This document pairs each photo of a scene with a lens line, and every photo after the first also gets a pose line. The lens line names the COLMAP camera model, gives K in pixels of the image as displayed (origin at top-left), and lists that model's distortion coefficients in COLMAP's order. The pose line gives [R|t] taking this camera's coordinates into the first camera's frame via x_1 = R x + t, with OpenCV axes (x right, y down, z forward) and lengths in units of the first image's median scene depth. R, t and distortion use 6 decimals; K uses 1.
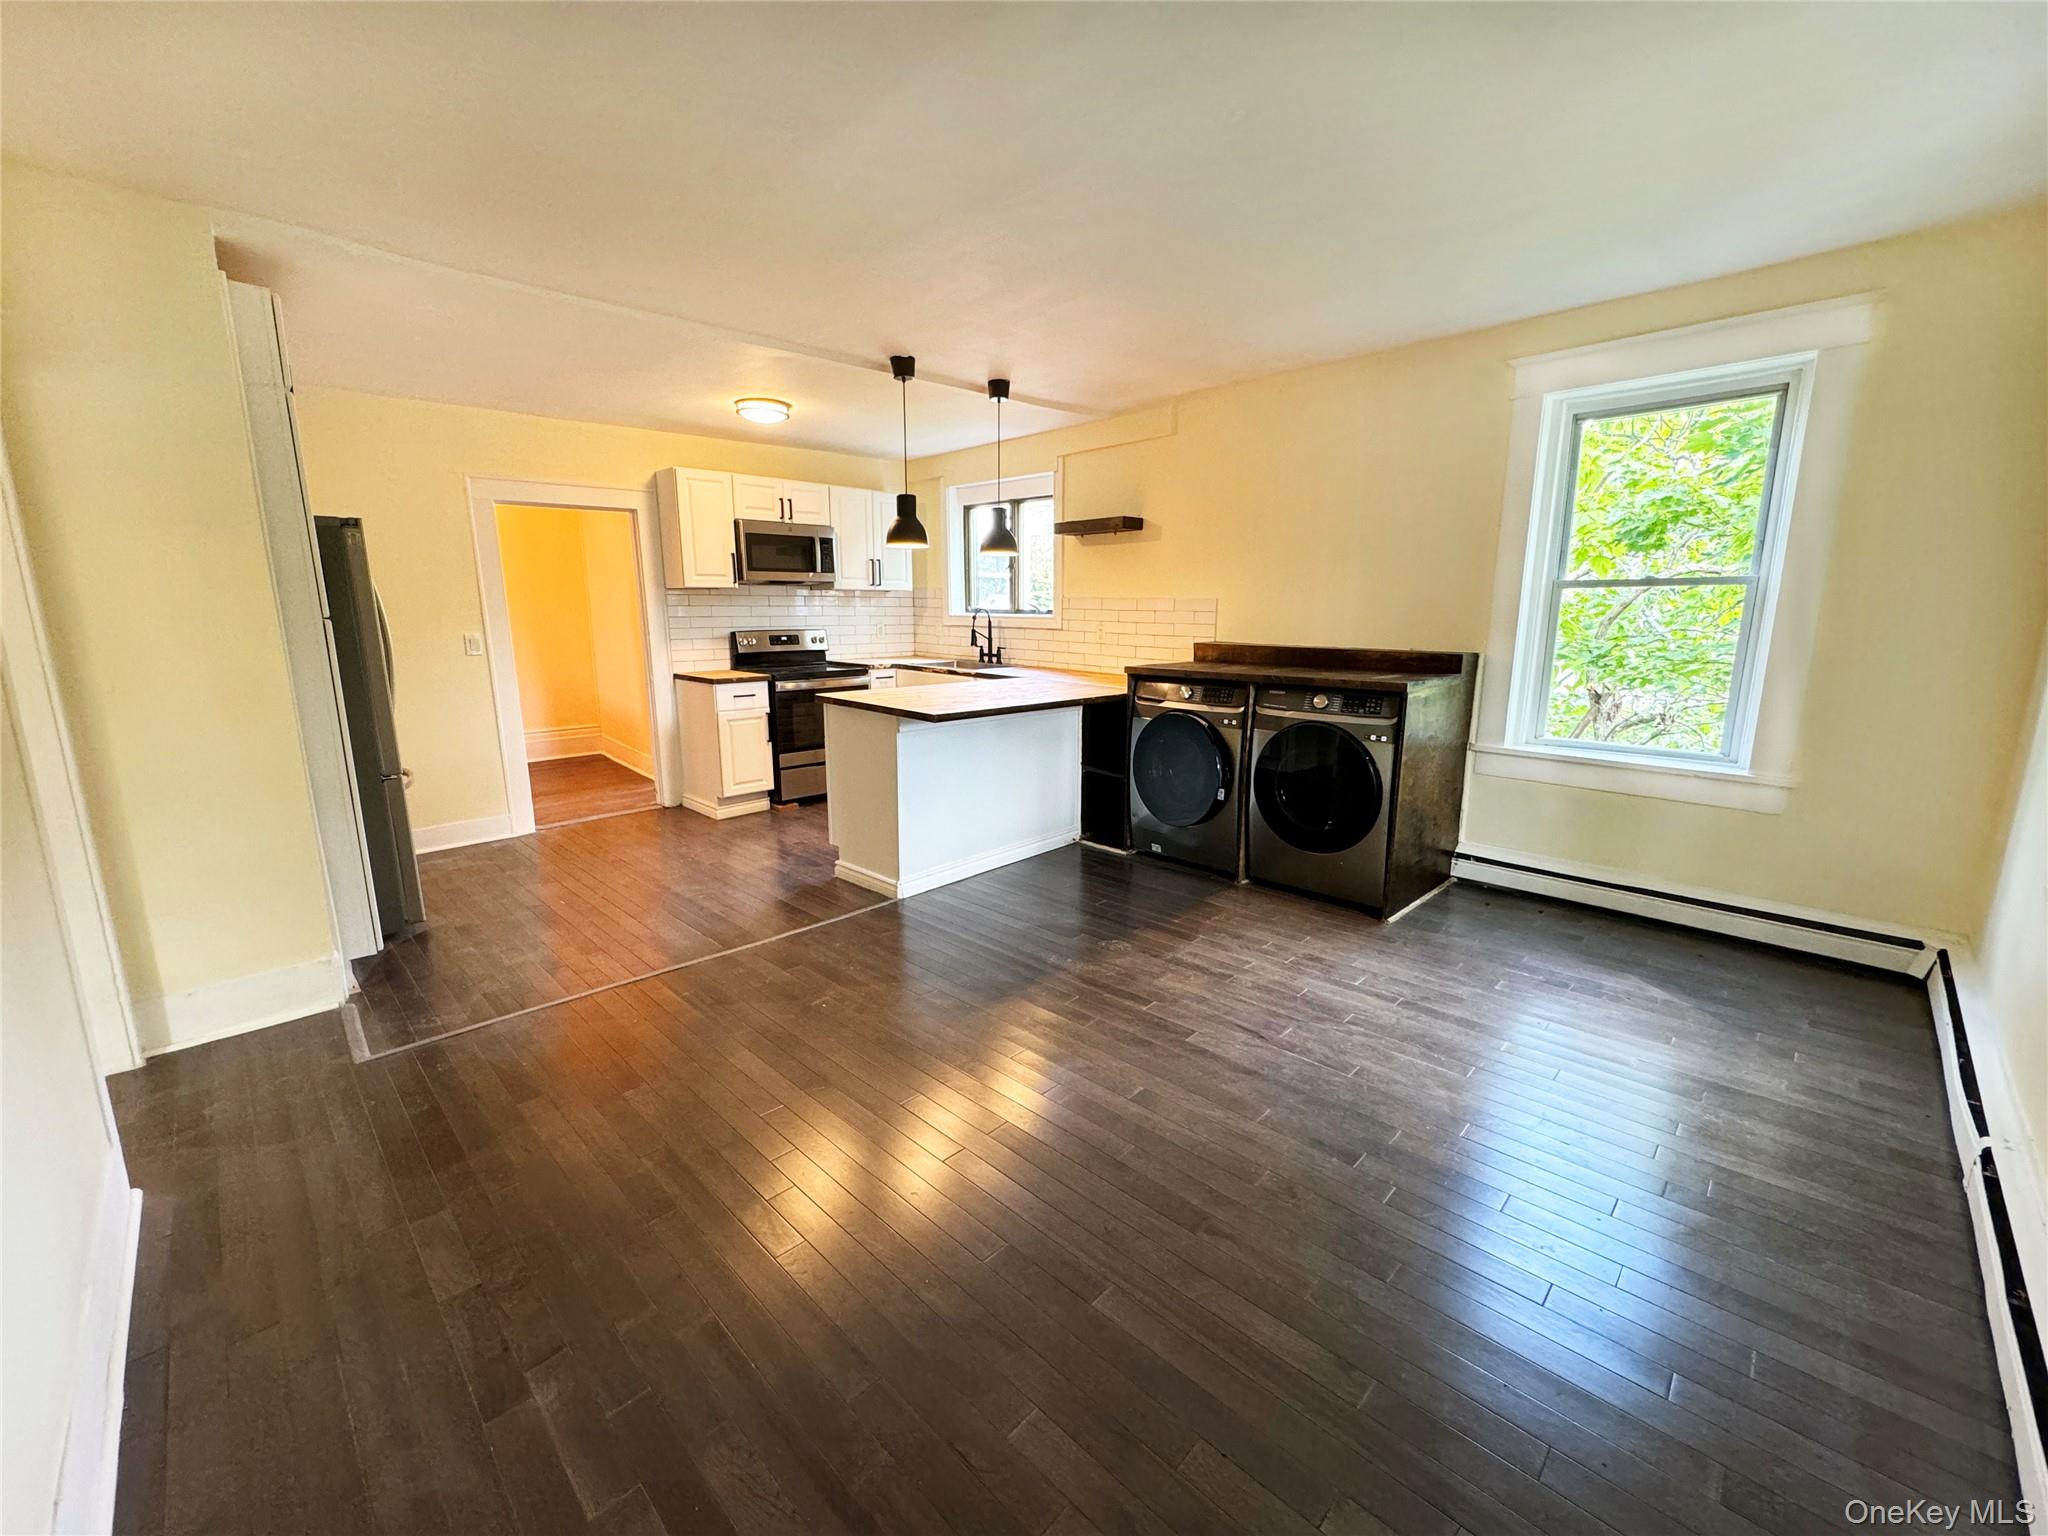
lens RADIAL K [[816.5, 0, 1024.0], [0, 816.5, 768.0], [0, 0, 1]] dist [-0.002363, -0.000081]
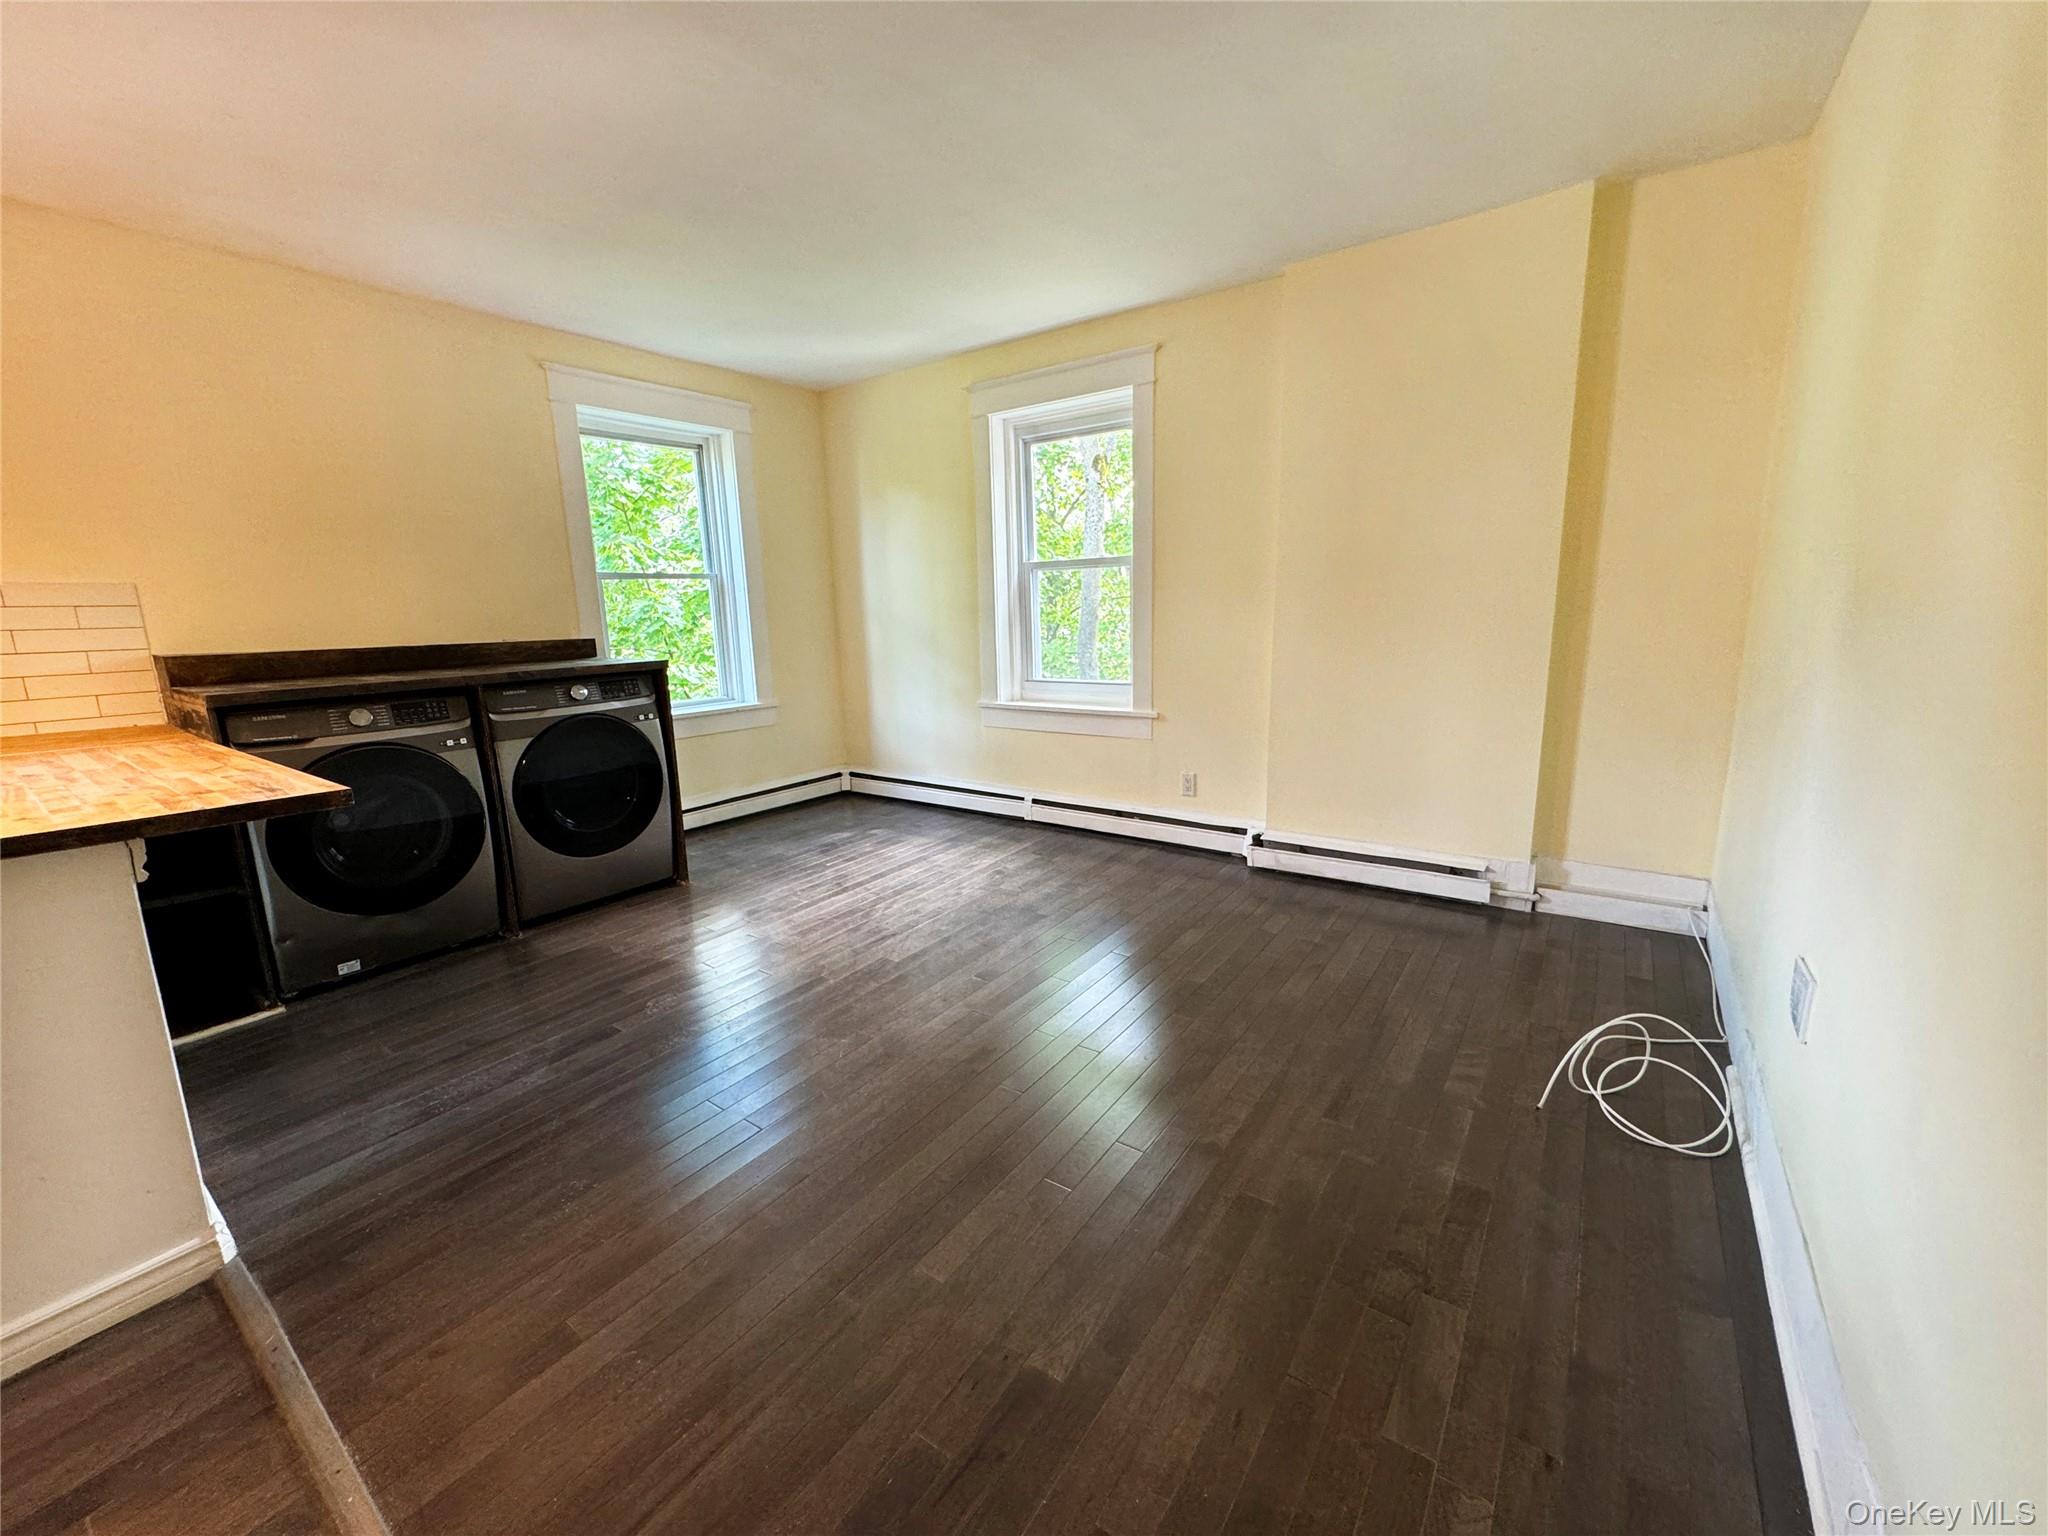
lens RADIAL K [[816.5, 0, 1024.0], [0, 816.5, 768.0], [0, 0, 1]] dist [-0.002363, -0.000081]
pose [[-0.157302, -0.188415, 0.969410, -0.709278], [0.216573, 0.951153, 0.220009, -0.106504], [-0.963510, 0.244556, -0.108813, 0.722101]]
